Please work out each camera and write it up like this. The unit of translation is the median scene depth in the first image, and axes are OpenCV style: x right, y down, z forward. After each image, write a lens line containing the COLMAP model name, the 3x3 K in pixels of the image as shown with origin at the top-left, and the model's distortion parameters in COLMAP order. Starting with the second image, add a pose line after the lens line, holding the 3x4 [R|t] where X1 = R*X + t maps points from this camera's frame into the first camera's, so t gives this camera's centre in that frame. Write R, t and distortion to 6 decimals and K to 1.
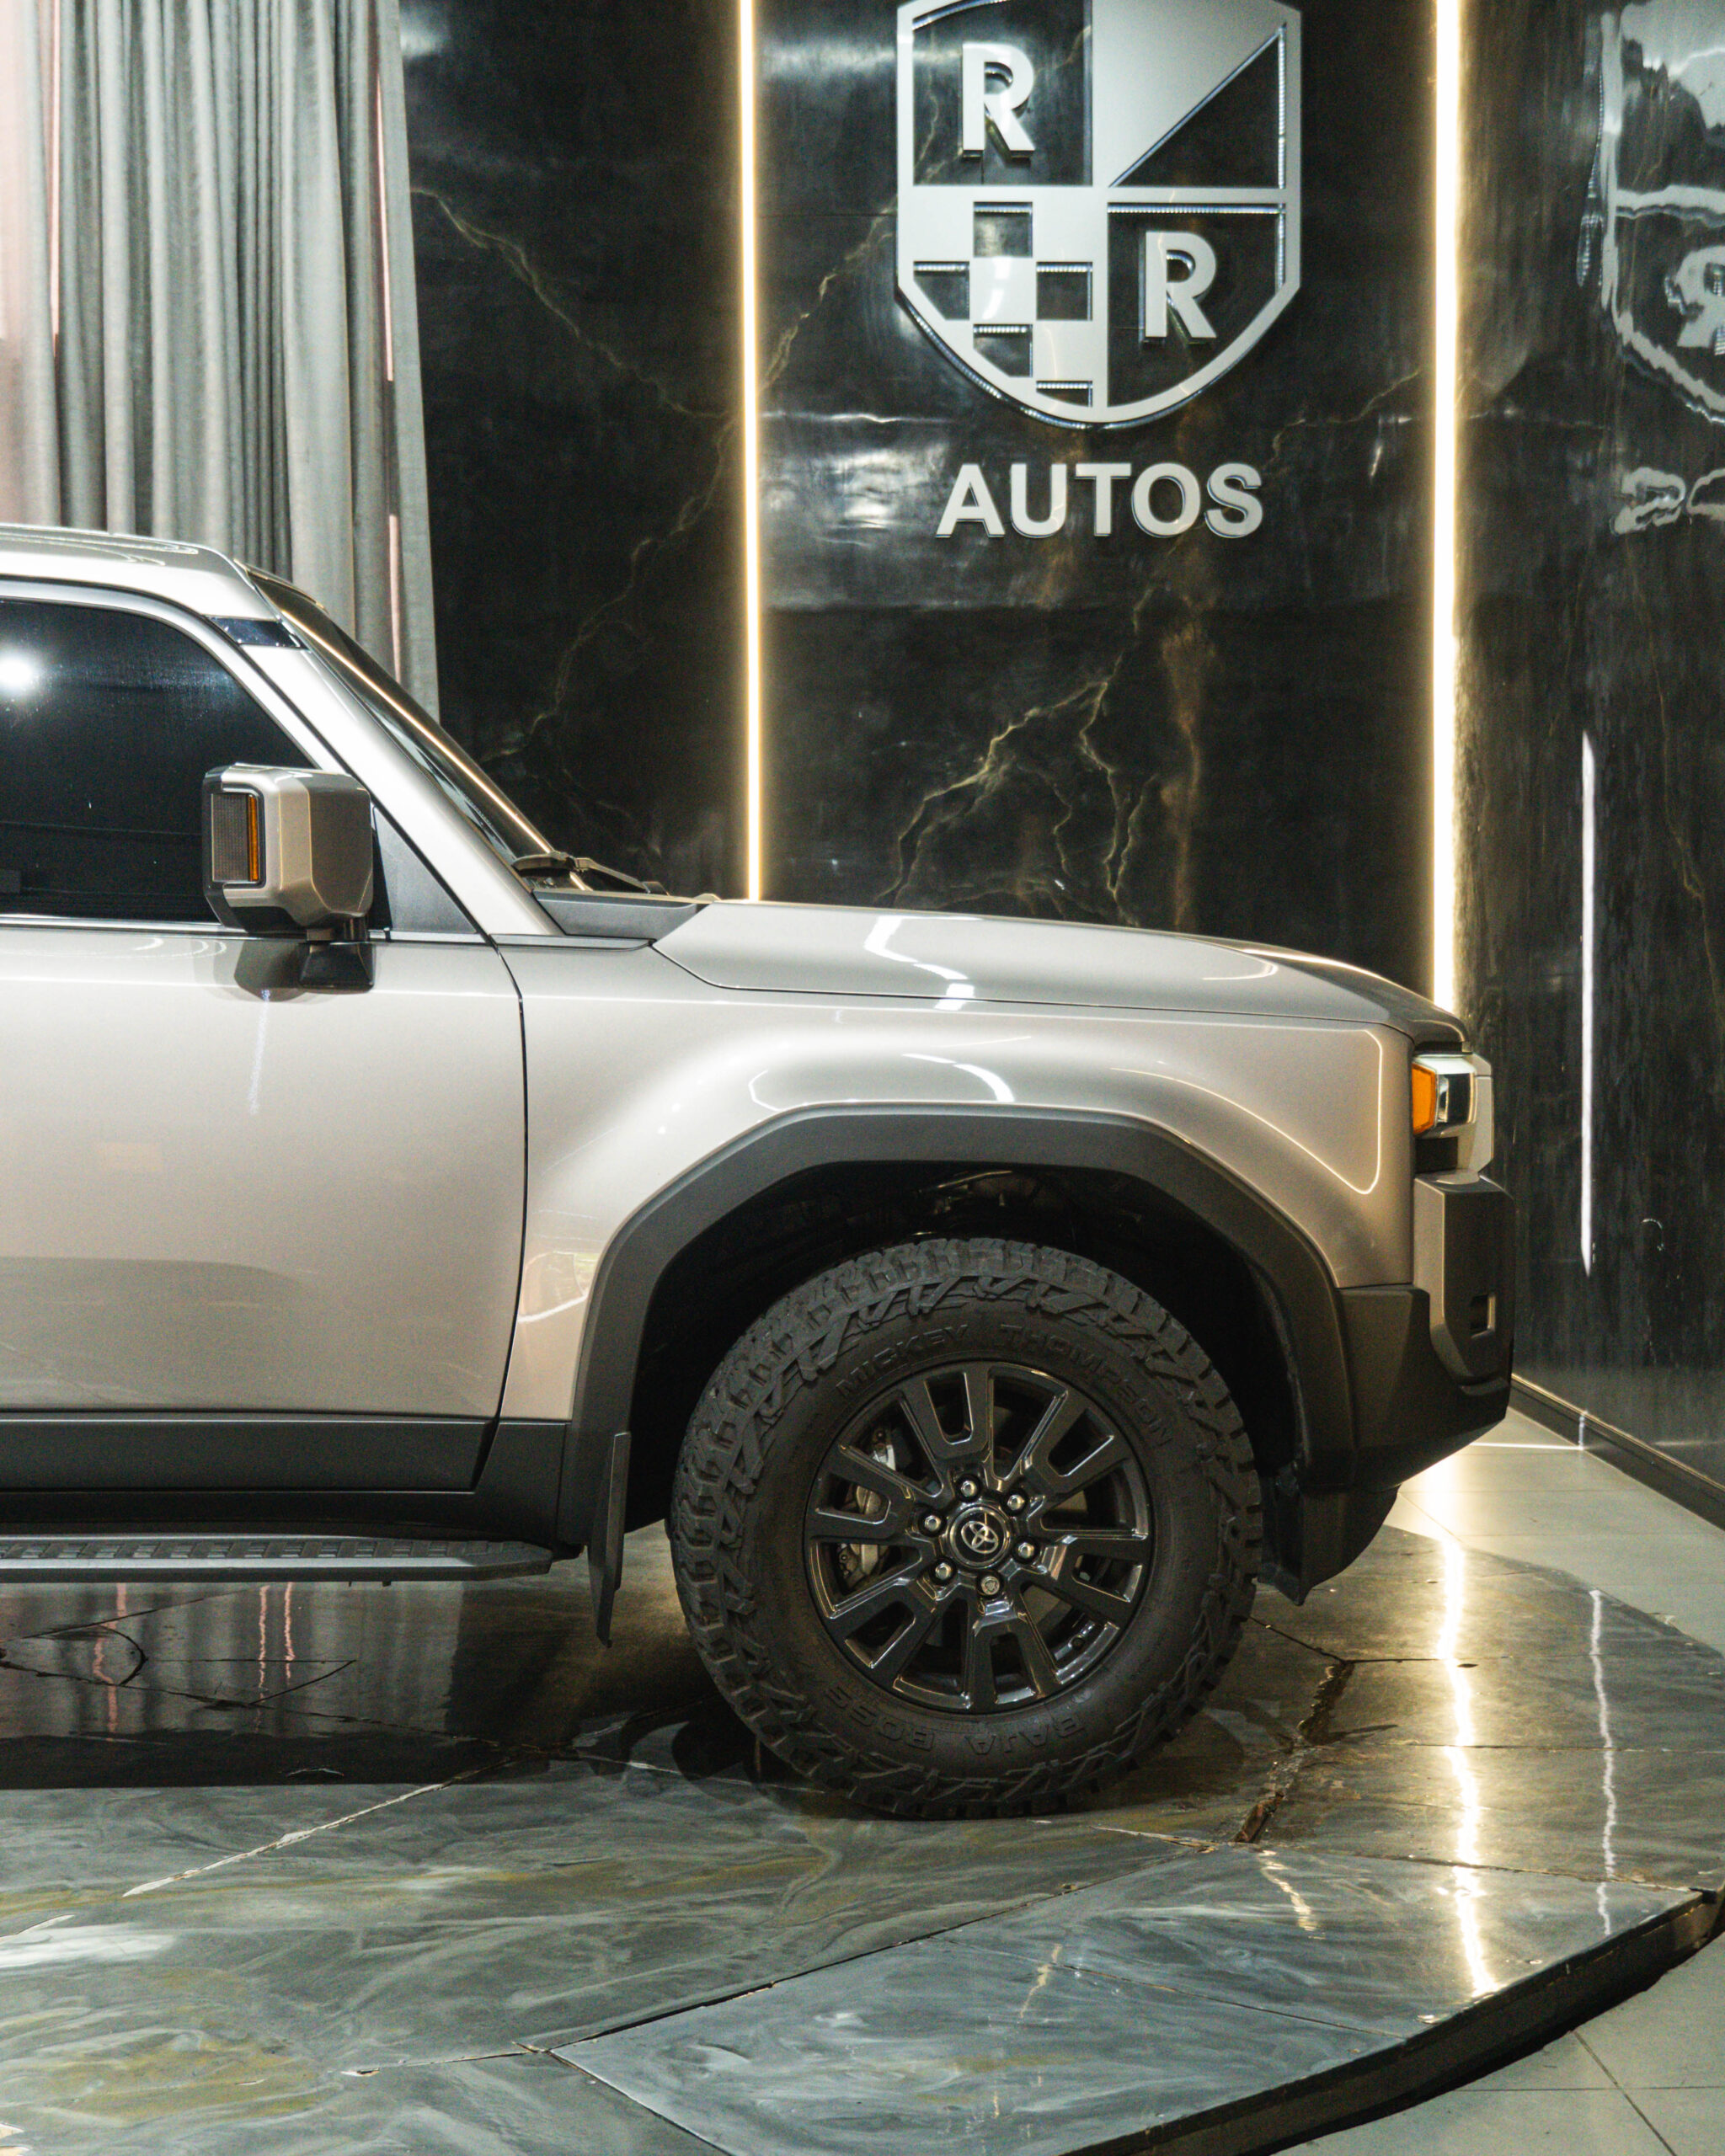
lens RADIAL K [[3099.5, 0, 862.5], [0, 3099.5, 1078.0], [0, 0, 1]] dist [0.016580, -0.000563]
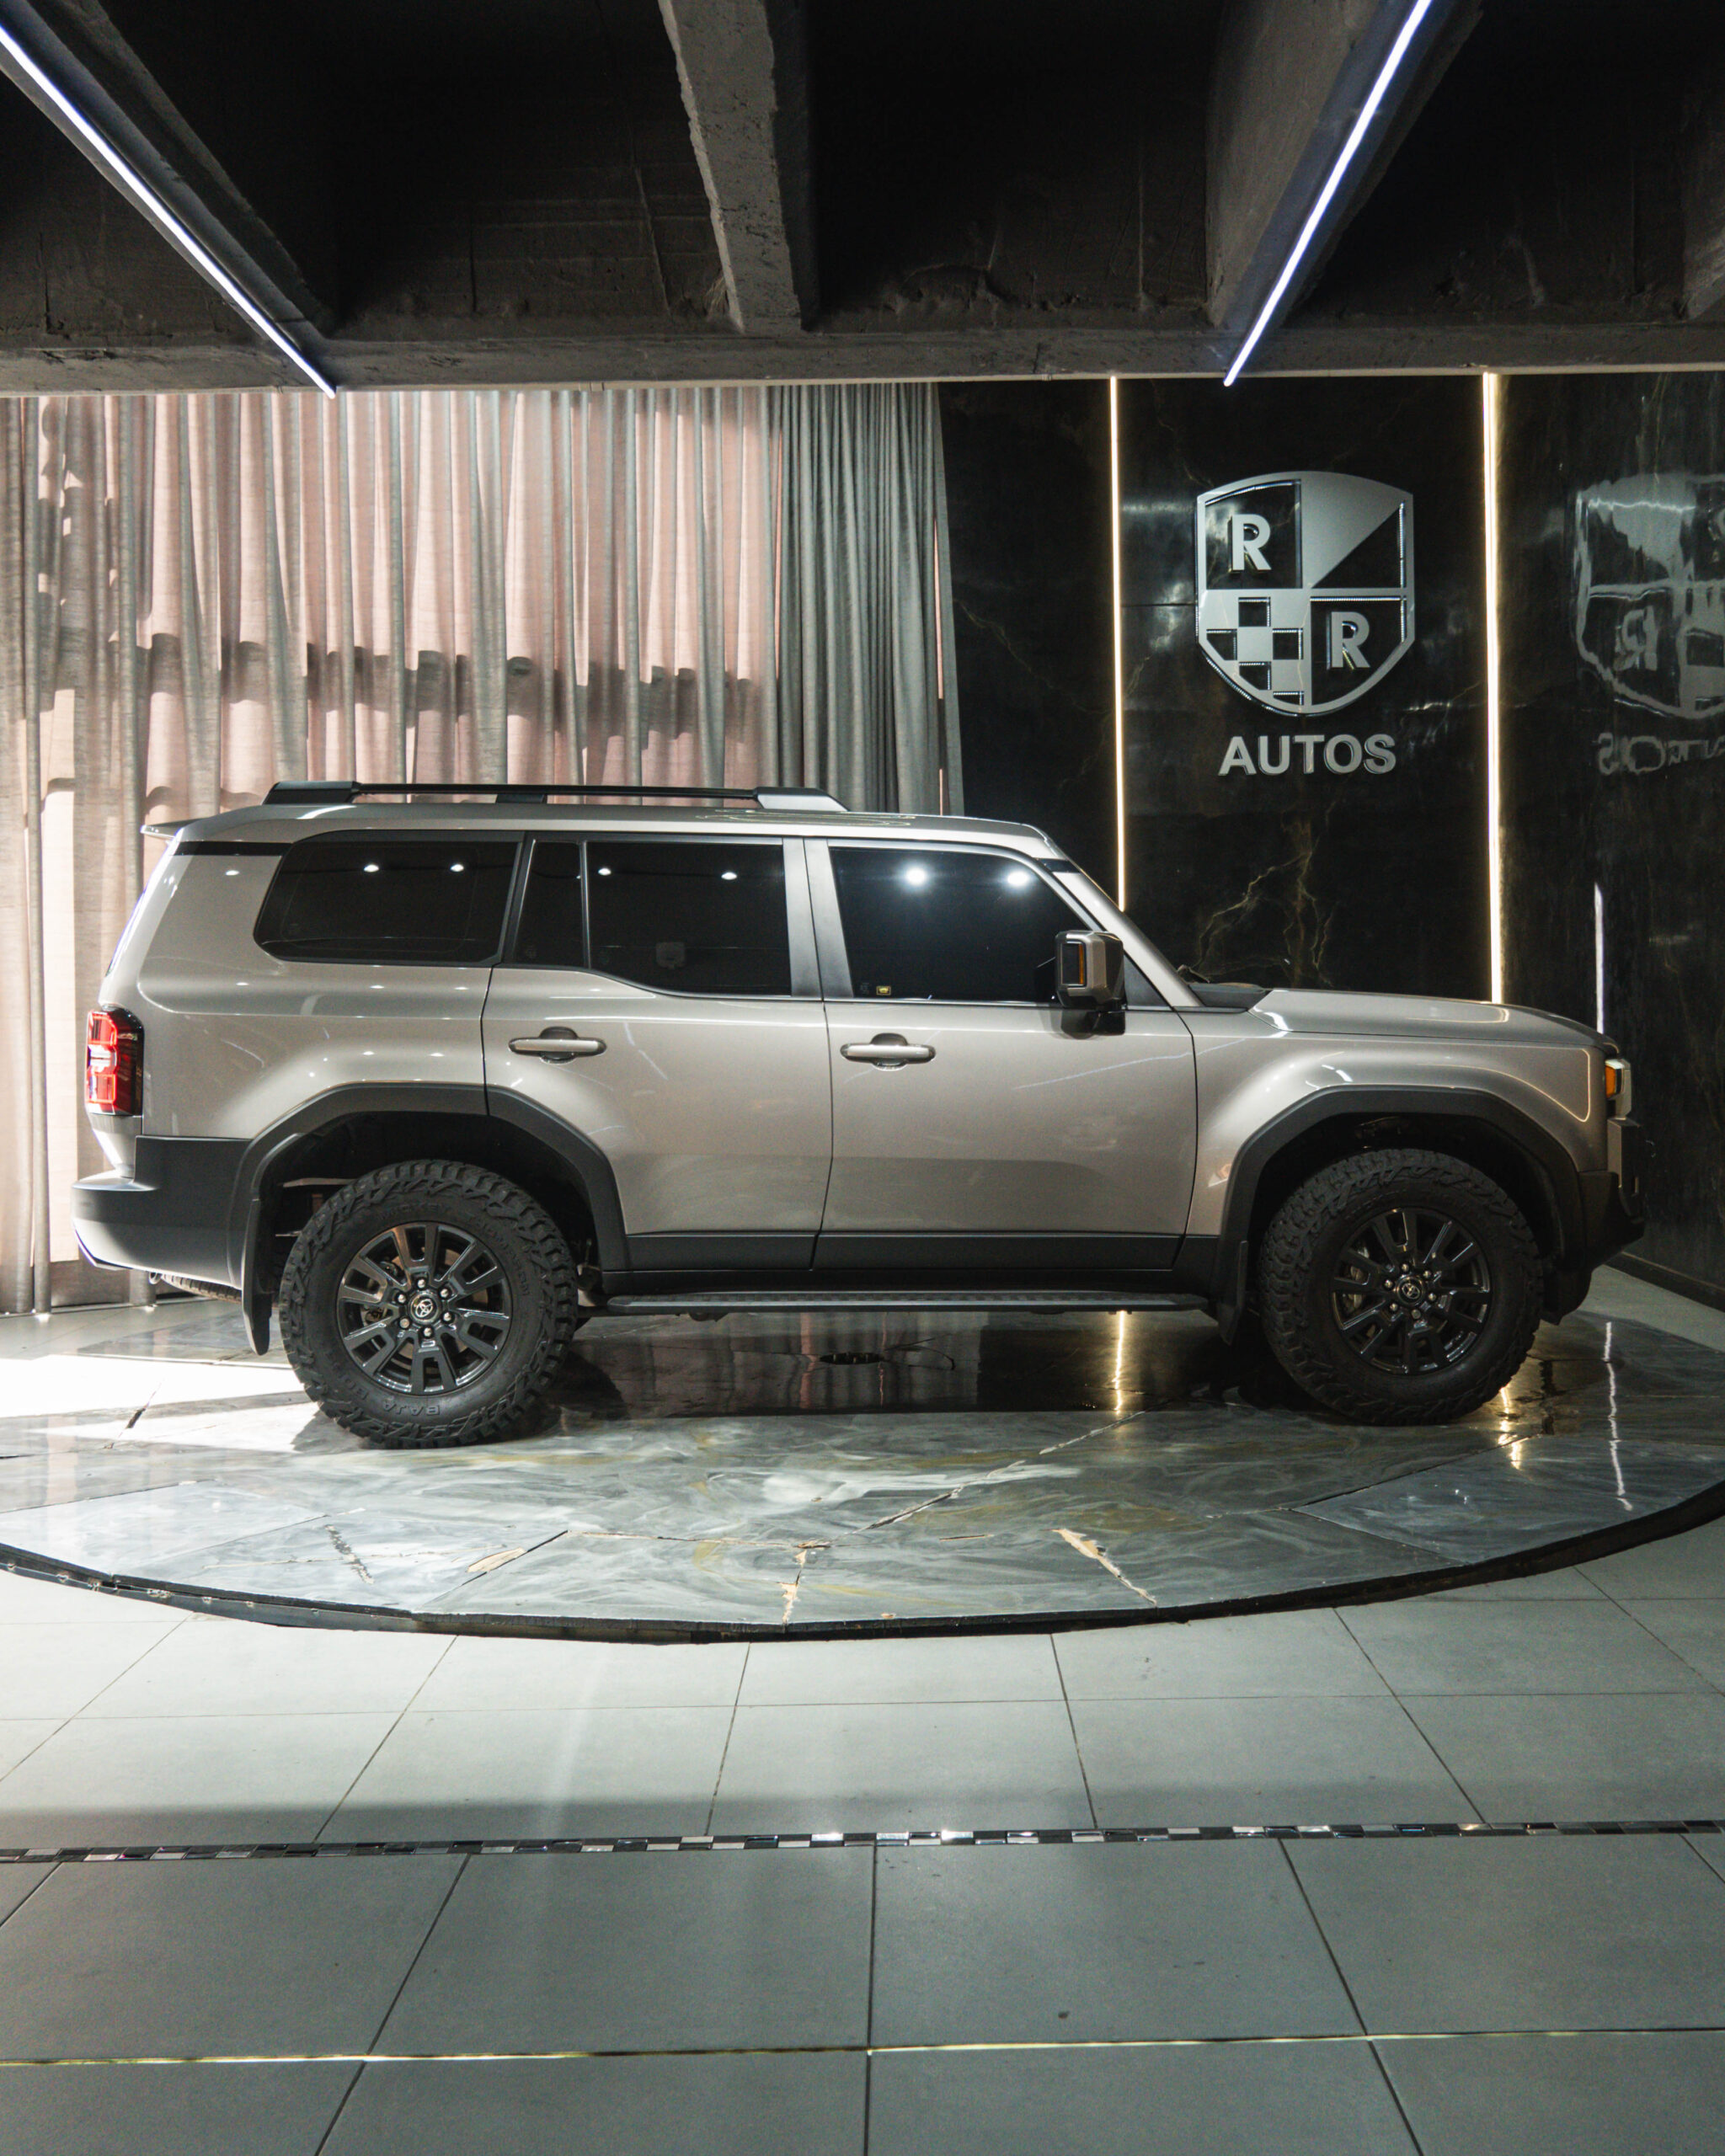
lens RADIAL K [[1929.6, 0, 906.9], [0, 1929.6, 974.0], [0, 0, 1]] dist [-0.014655, 0.004002]
pose [[0.999153, -0.007693, -0.040430, -0.121631], [0.005870, 0.998968, -0.045035, -0.004951], [0.040735, 0.044760, 0.998167, -0.161110]]
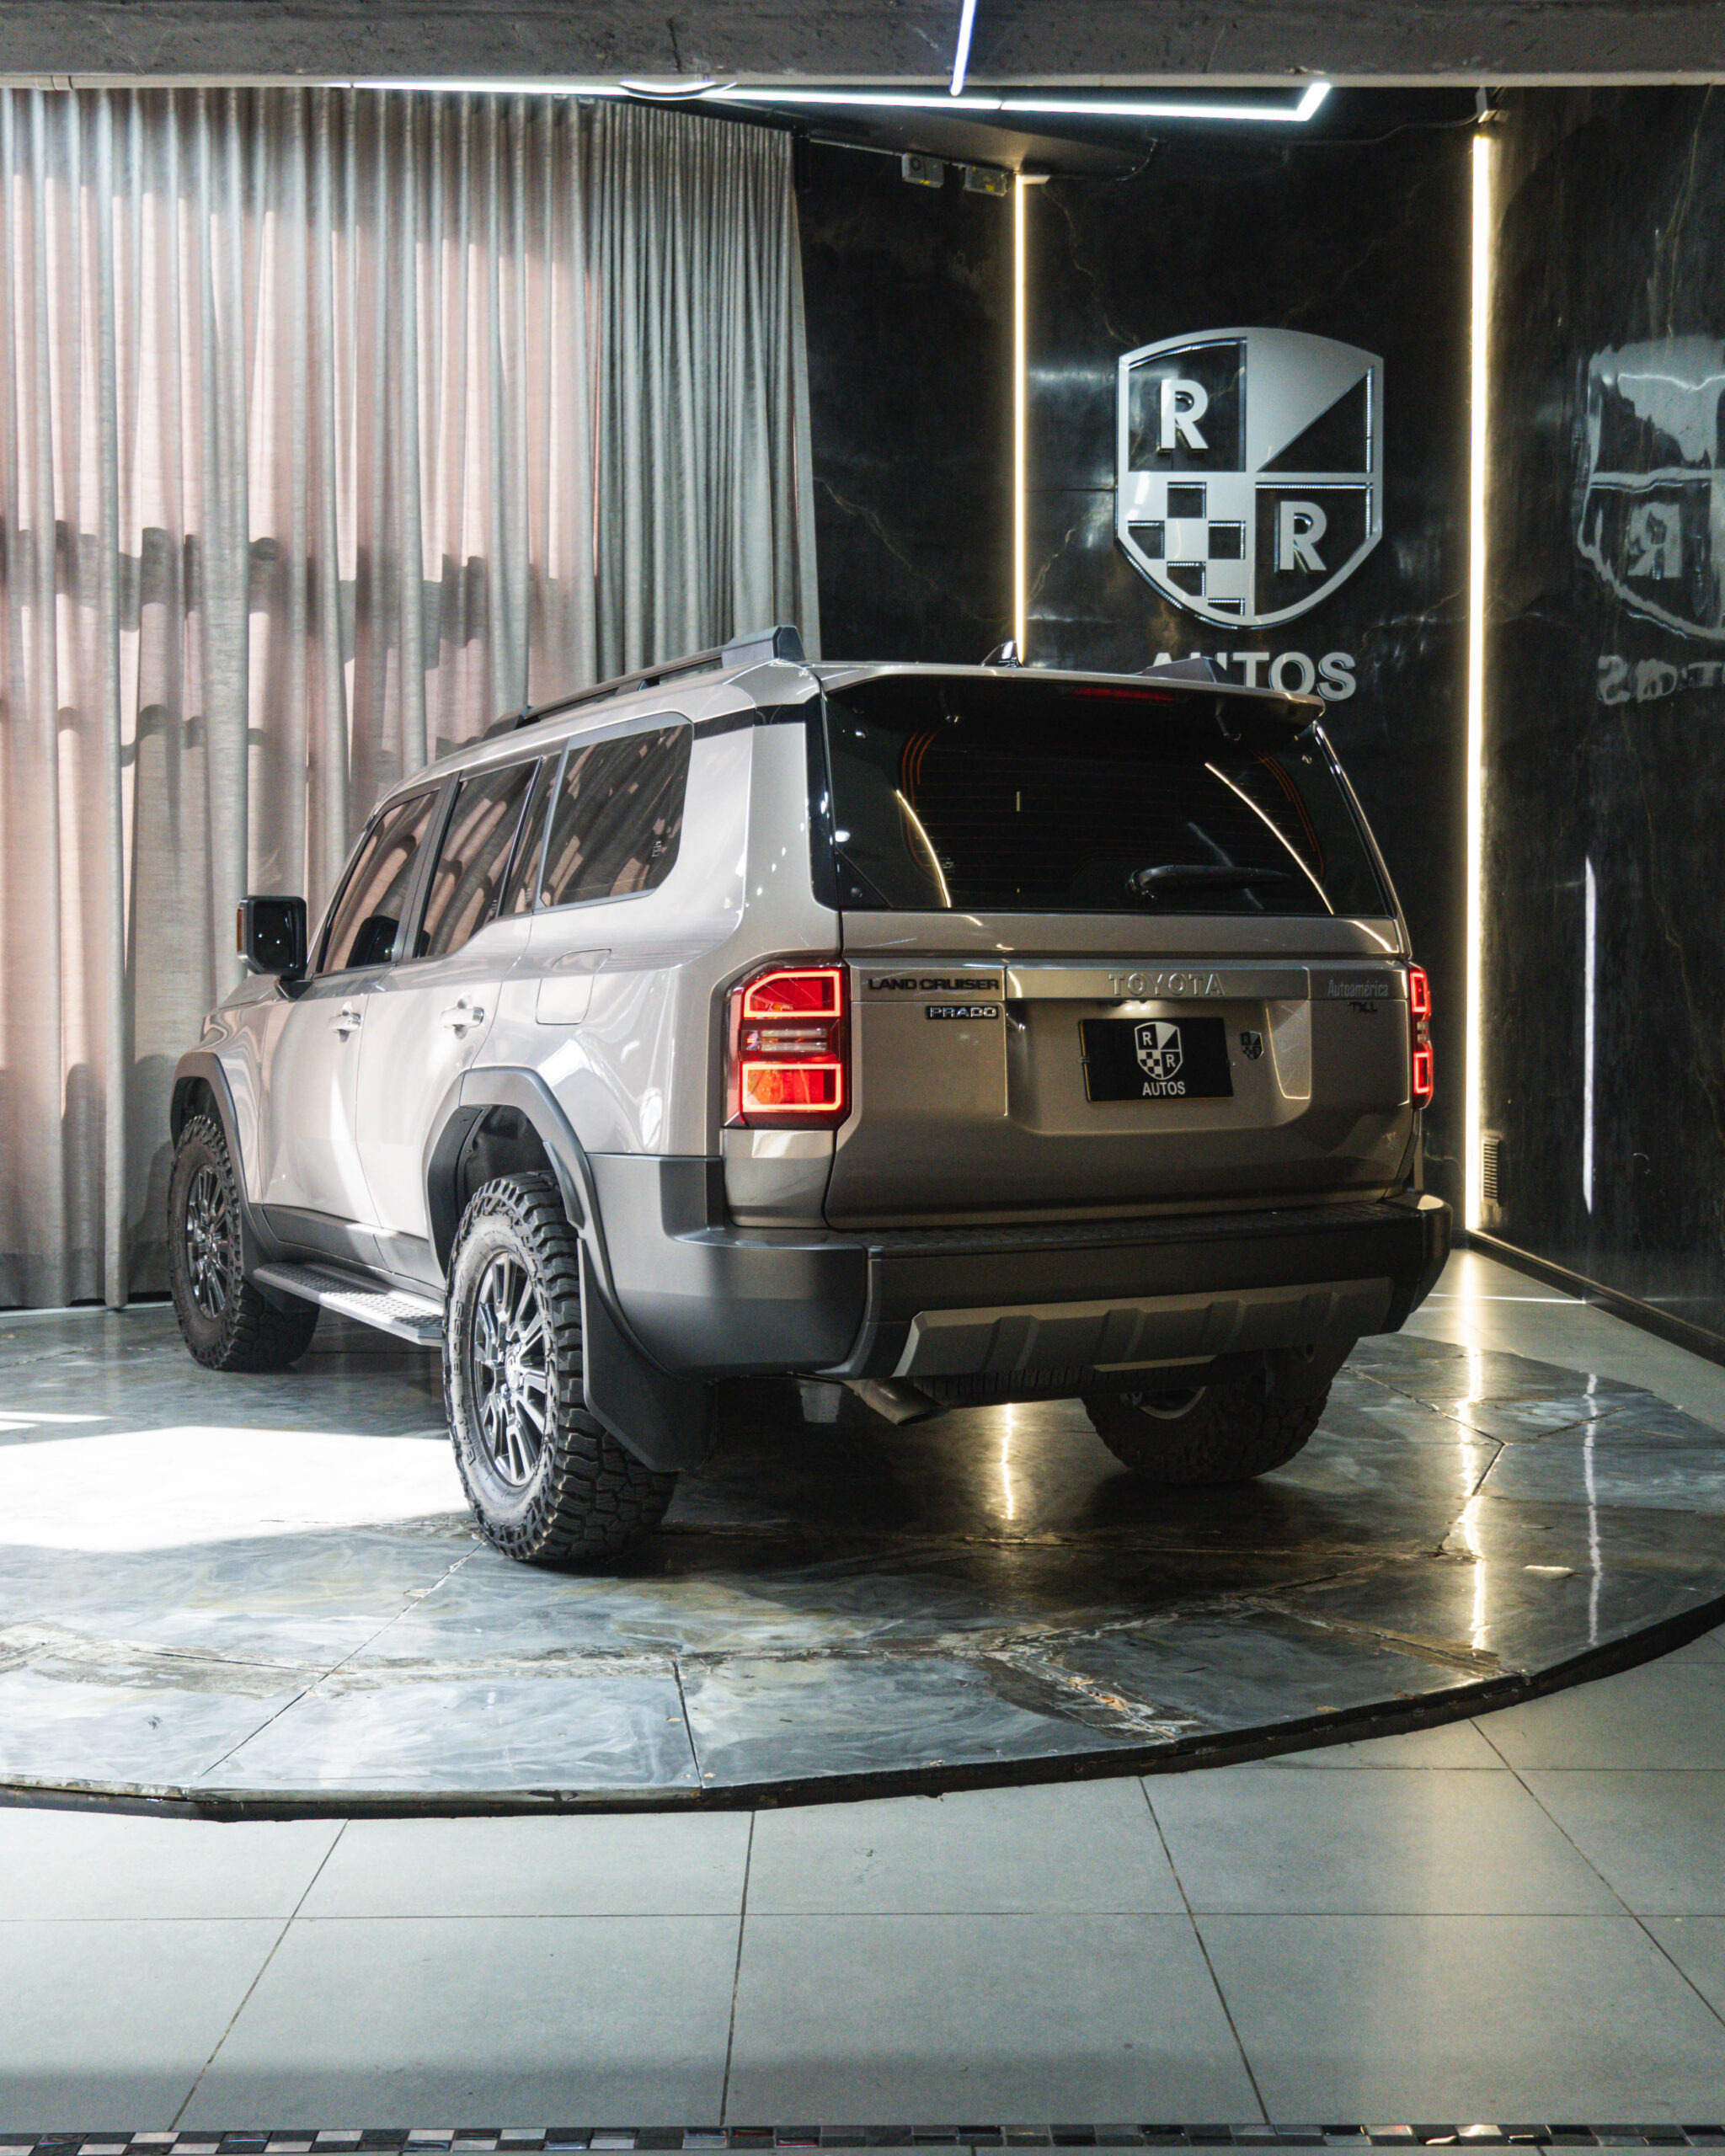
lens RADIAL K [[2217.9, 0, 865.6], [0, 2217.9, 997.3], [0, 0, 1]] dist [0.003053, 0.001377]
pose [[0.999405, 0.007041, -0.033760, -0.076176], [-0.007724, 0.999767, -0.020148, -0.005566], [0.033610, 0.020397, 0.999227, -0.094460]]
